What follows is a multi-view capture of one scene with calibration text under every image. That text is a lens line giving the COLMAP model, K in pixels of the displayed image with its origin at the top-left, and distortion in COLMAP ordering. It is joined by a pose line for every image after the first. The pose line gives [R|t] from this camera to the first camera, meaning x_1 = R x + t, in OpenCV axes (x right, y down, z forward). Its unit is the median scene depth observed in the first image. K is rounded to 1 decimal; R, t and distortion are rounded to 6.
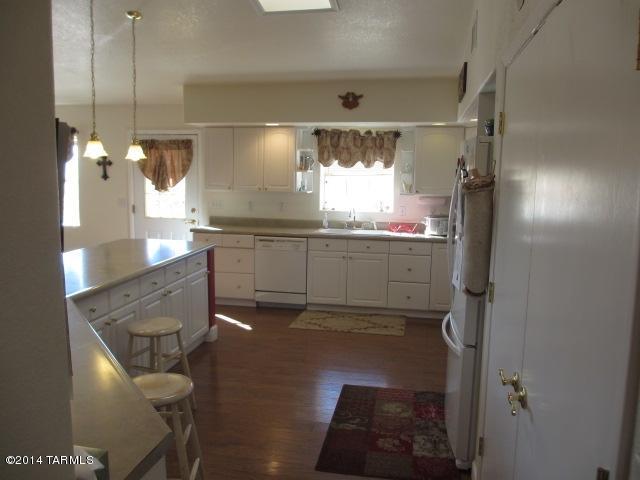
lens RADIAL K [[537.5, 0, 320.6], [0, 537.5, 237.9], [0, 0, 1]] dist [-0.045697, 0.004698]
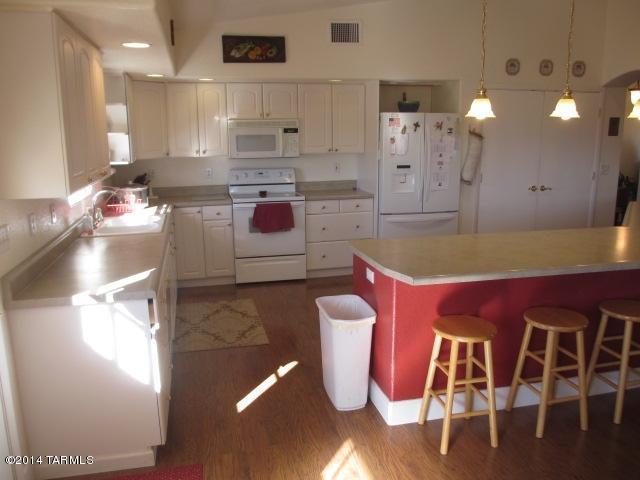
lens RADIAL K [[537.5, 0, 319.5], [0, 537.5, 239.6], [0, 0, 1]] dist [-0.045697, 0.004698]
pose [[-0.408715, -0.201508, 0.890139, -0.688680], [0.134275, 0.951431, 0.277037, -0.162065], [-0.902731, 0.232752, -0.361806, 1.104635]]
